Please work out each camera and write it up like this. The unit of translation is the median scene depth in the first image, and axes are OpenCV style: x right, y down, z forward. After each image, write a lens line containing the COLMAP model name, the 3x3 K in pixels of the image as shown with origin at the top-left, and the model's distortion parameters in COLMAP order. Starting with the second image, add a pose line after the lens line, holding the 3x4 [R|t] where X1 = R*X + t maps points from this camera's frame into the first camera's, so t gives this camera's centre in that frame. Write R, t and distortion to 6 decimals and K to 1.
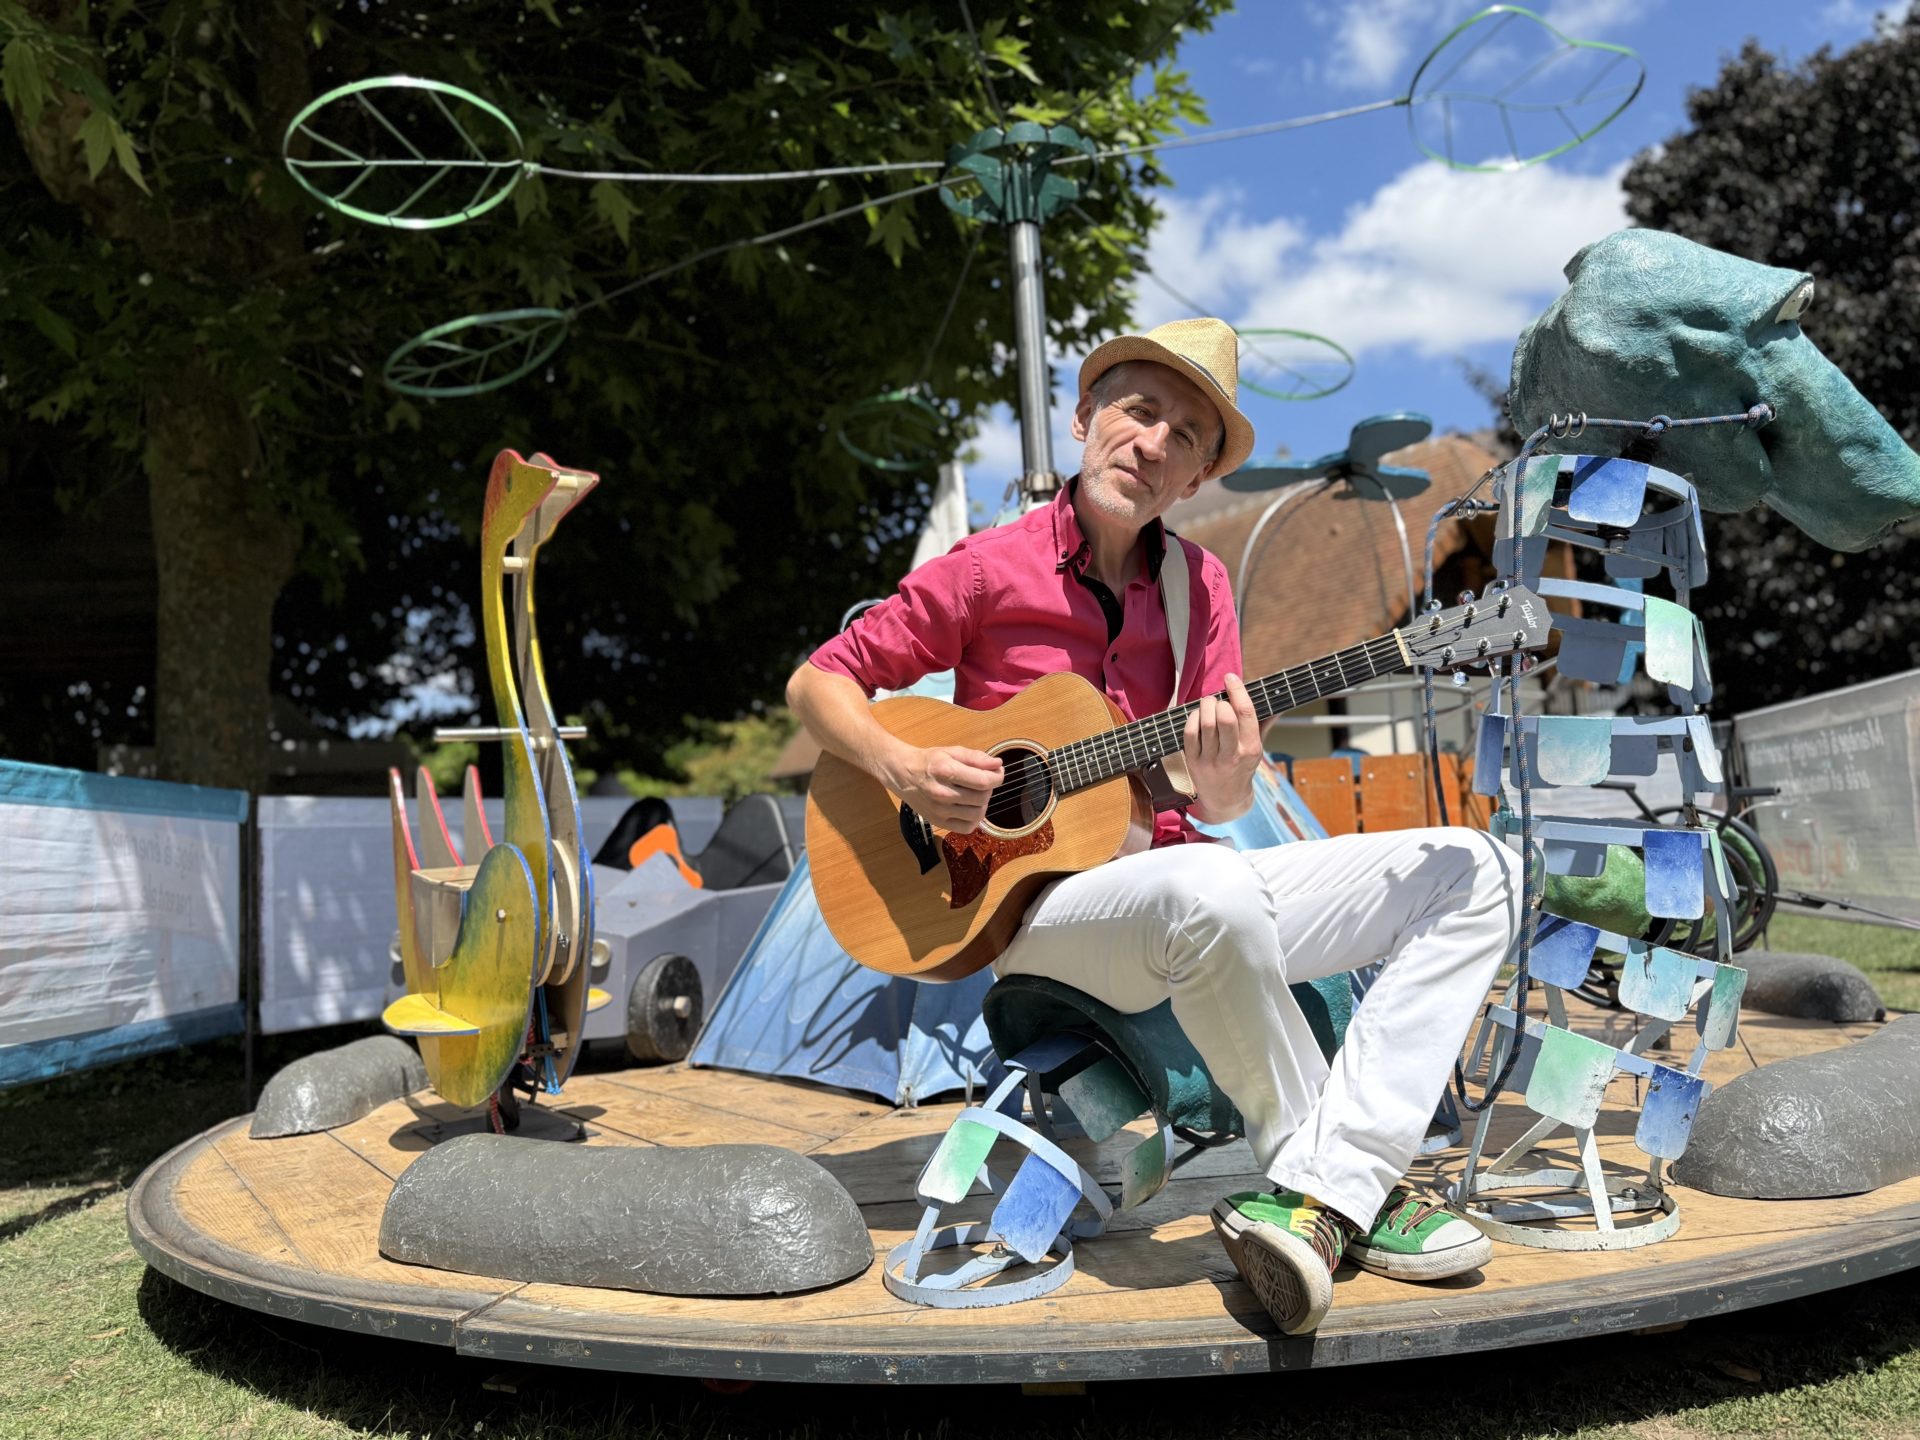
lens RADIAL K [[1415.6, 0, 955.6], [0, 1415.6, 720.3], [0, 0, 1]] dist [0.014480, -0.017739]
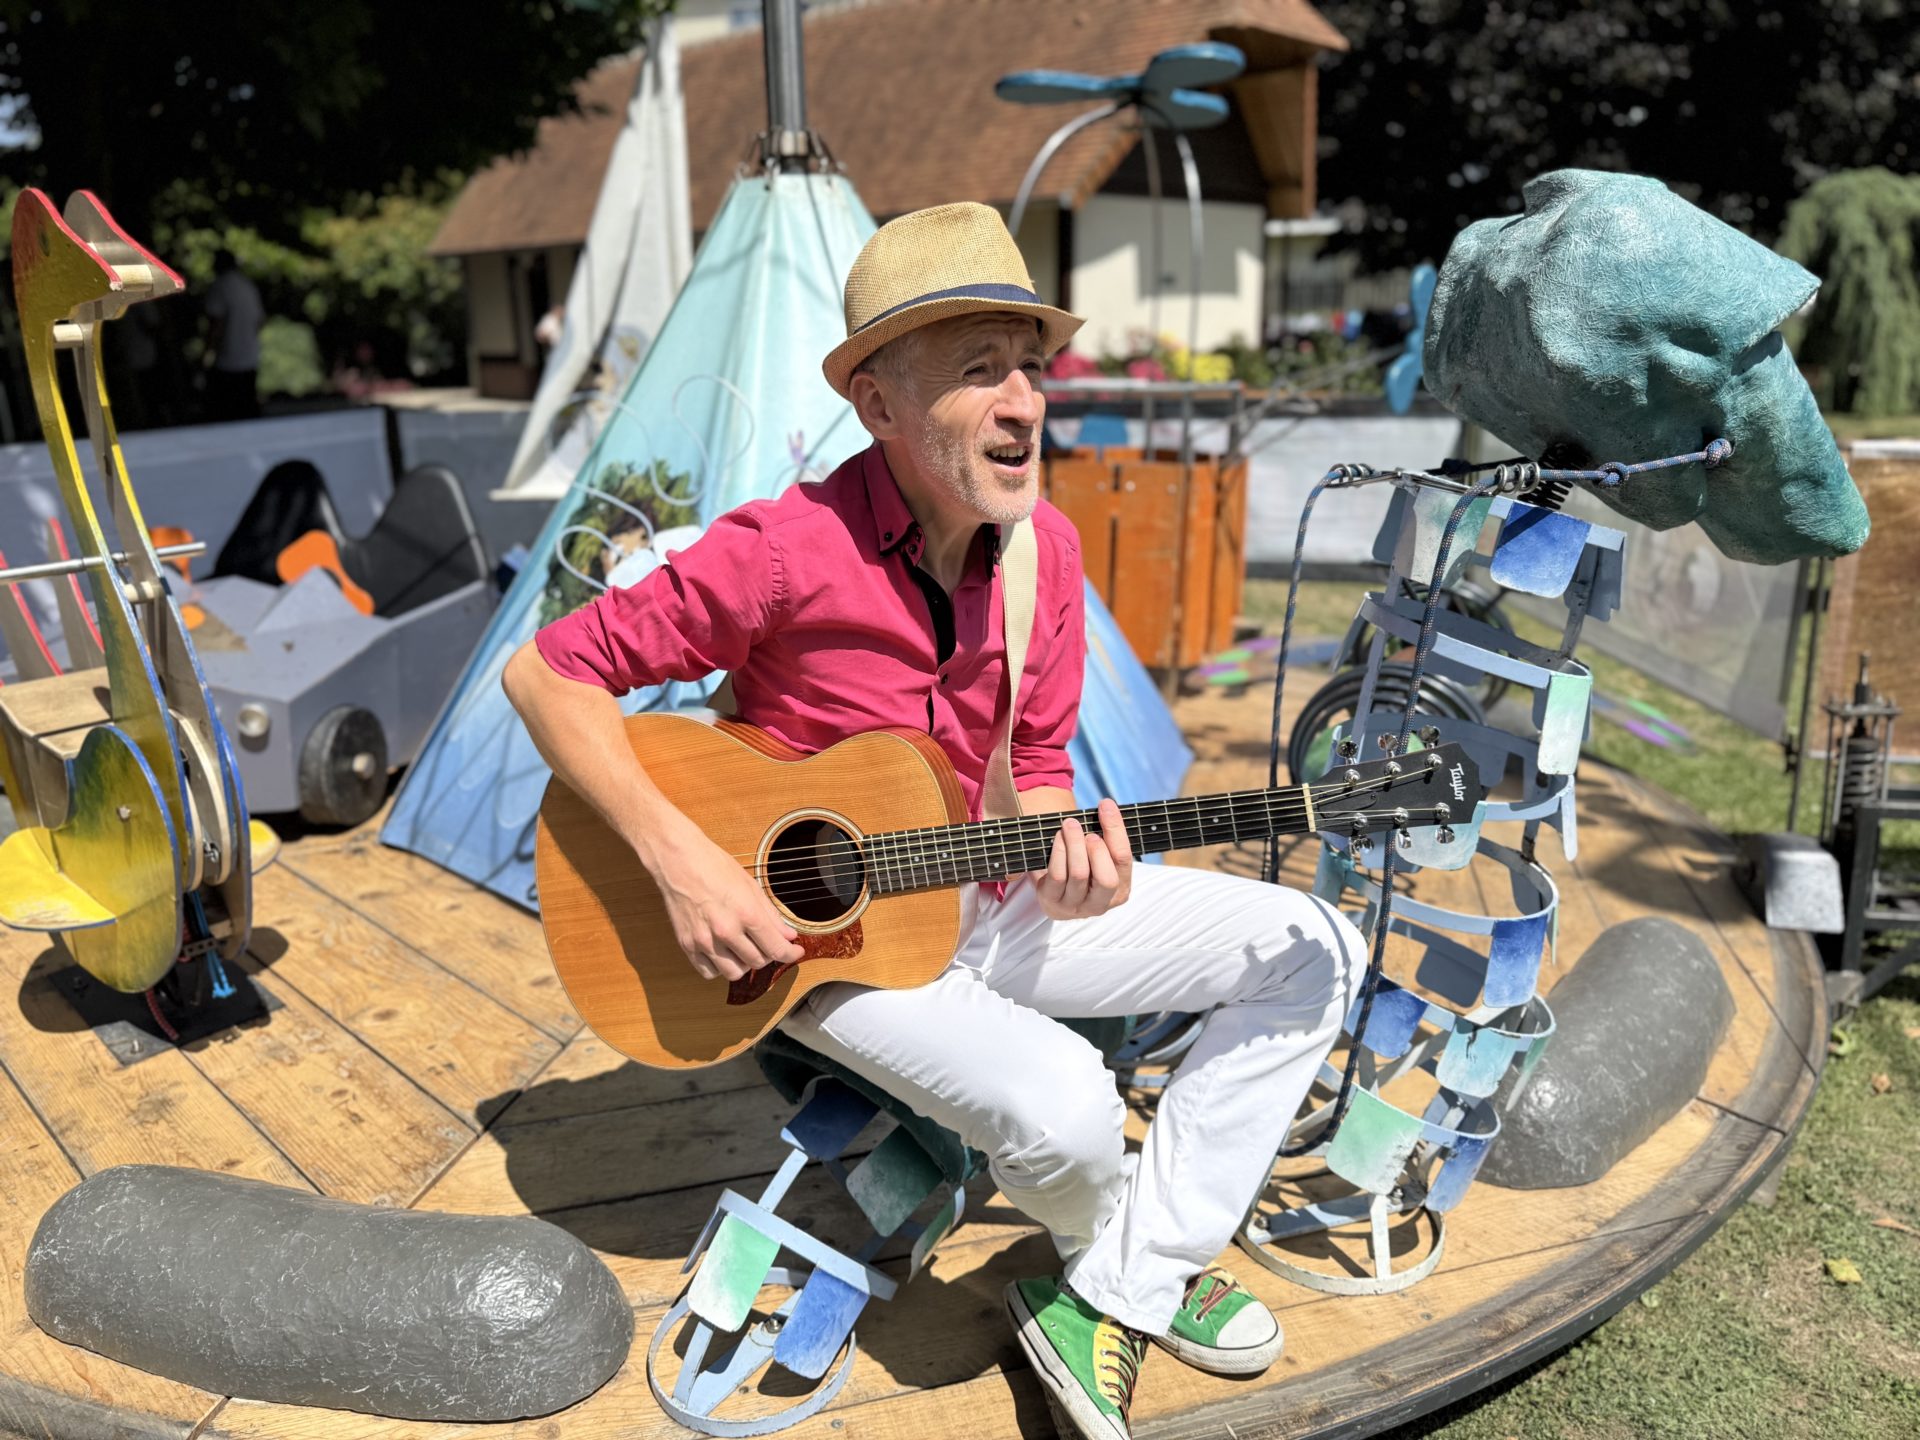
lens RADIAL K [[1415.6, 0, 963.0], [0, 1415.6, 717.2], [0, 0, 1]] dist [0.014480, -0.017739]
pose [[0.975484, -0.011248, 0.219784, -0.048048], [-0.071868, 0.927658, 0.366450, -0.341357], [-0.208006, -0.373262, 0.904107, 0.281815]]
